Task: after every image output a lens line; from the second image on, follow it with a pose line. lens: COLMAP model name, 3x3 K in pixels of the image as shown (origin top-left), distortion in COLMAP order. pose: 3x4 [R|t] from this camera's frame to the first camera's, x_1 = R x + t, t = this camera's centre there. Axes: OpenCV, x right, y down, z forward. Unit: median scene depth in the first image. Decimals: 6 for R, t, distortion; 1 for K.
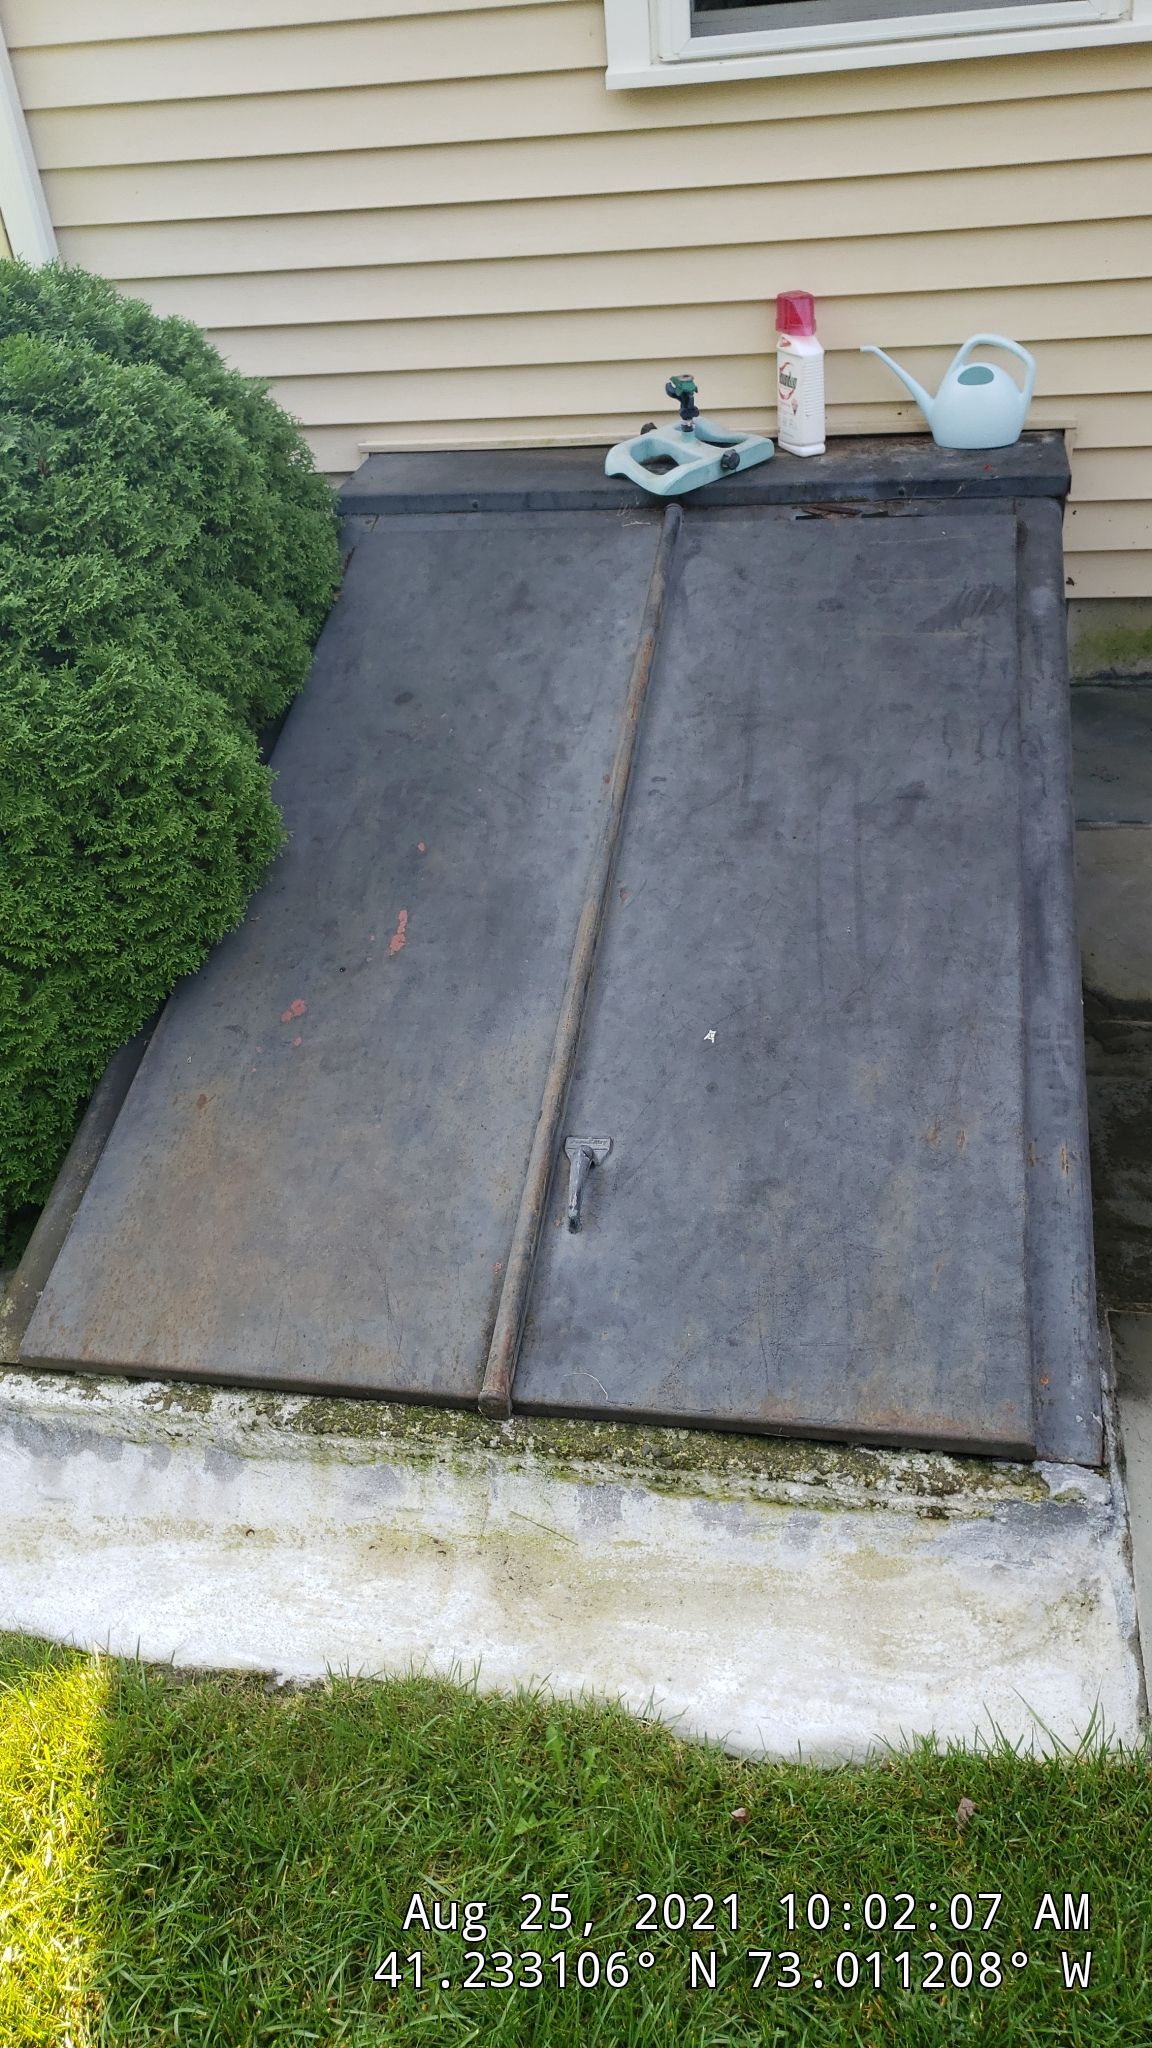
lens RADIAL K [[1539.7, 0, 576.0], [0, 1539.7, 1024.0], [0, 0, 1]] dist [-0.003834, -0.008267]
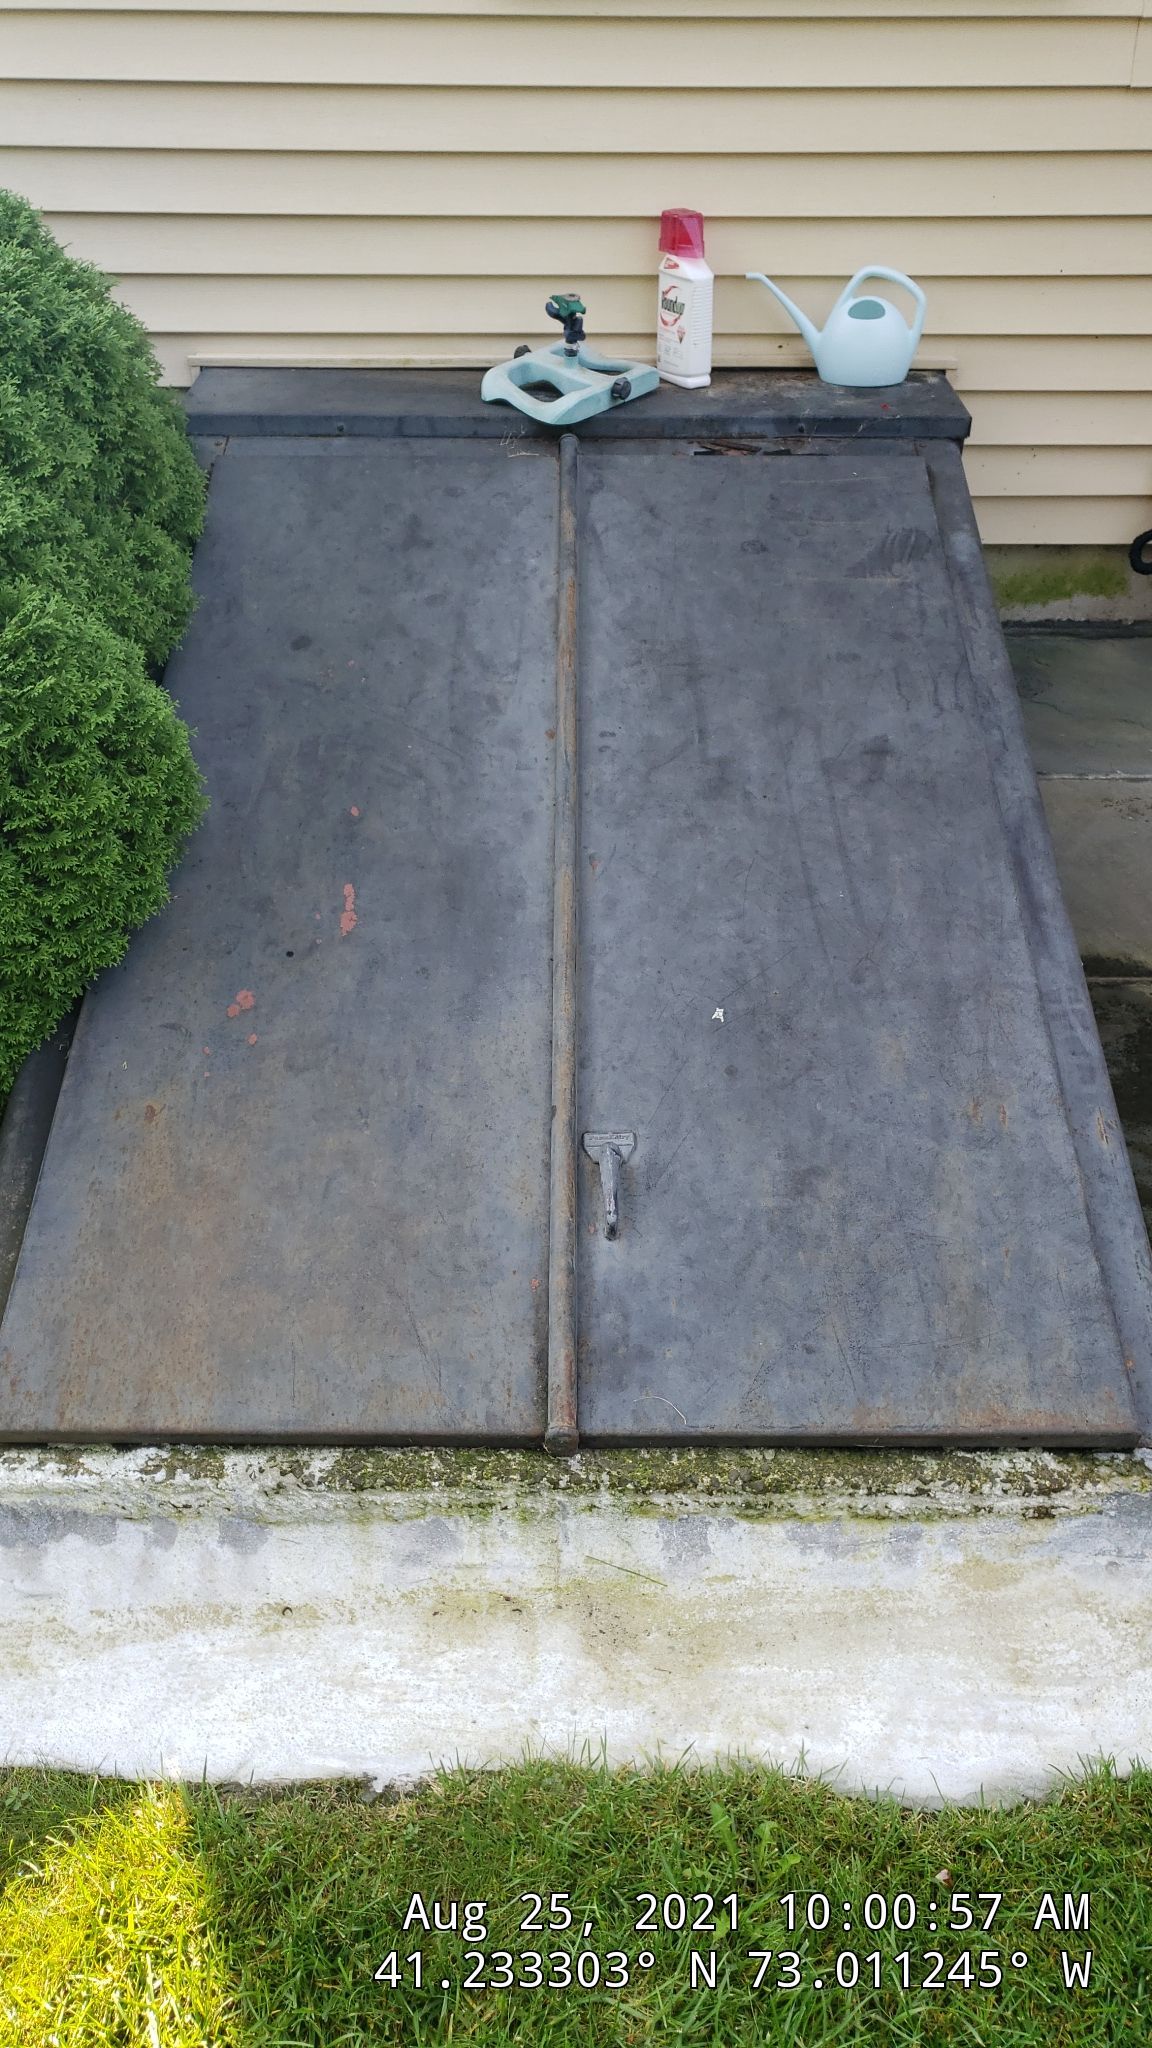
lens RADIAL K [[1539.7, 0, 576.0], [0, 1539.7, 1024.0], [0, 0, 1]] dist [-0.003834, -0.008267]
pose [[0.979687, -0.042878, 0.195896, -0.184269], [0.035648, 0.998552, 0.040288, -0.027702], [-0.197340, -0.032487, 0.979797, 0.109480]]
